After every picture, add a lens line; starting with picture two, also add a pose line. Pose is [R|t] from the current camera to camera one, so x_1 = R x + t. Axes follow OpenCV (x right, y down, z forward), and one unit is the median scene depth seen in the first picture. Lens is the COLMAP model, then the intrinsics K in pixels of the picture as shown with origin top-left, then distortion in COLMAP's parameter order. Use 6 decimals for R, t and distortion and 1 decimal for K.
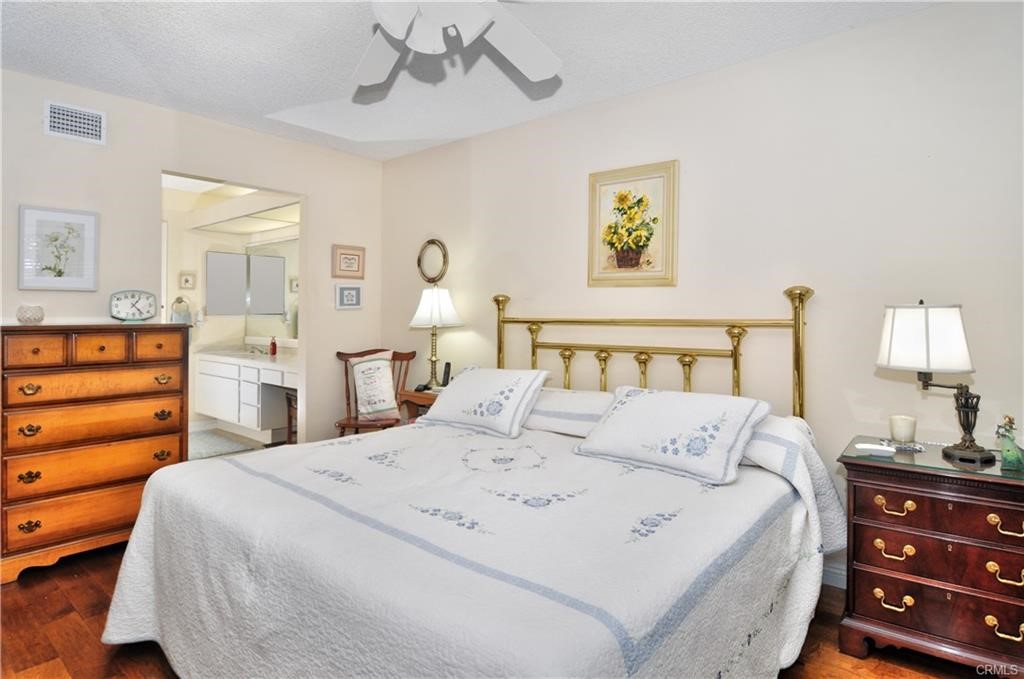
lens RADIAL K [[554.2, 0, 510.5], [0, 554.2, 321.4], [0, 0, 1]] dist [-0.006143, -0.001869]
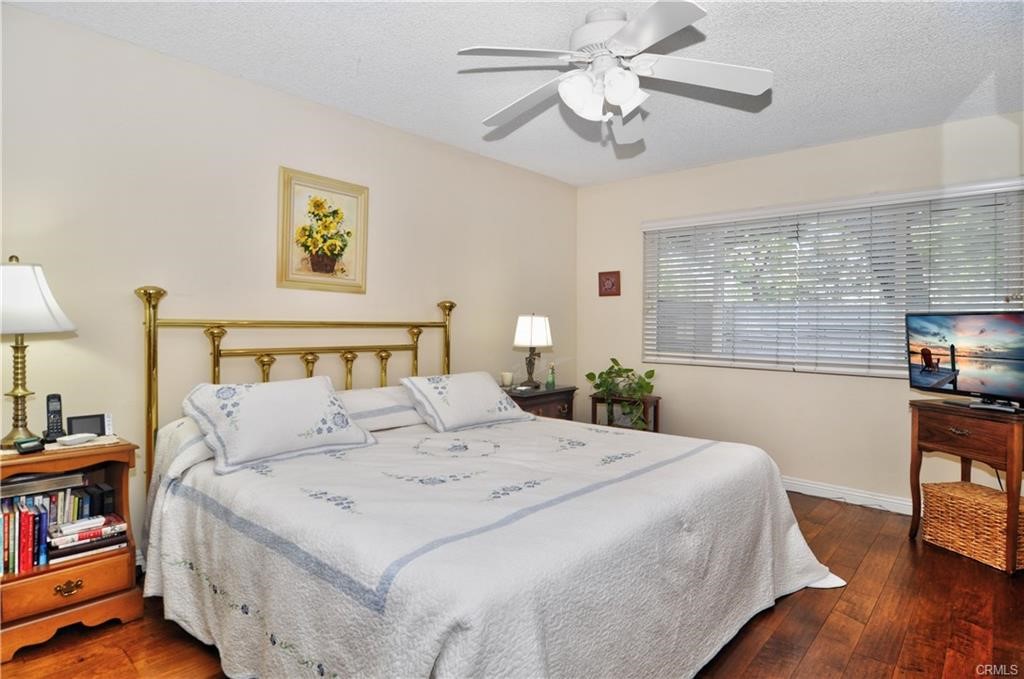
lens RADIAL K [[554.2, 0, 510.5], [0, 554.2, 321.4], [0, 0, 1]] dist [-0.006143, -0.001869]
pose [[0.055307, -0.004972, 0.998457, -0.819218], [-0.006723, 0.999963, 0.005352, -0.012267], [-0.998447, -0.007008, 0.055271, 0.589122]]
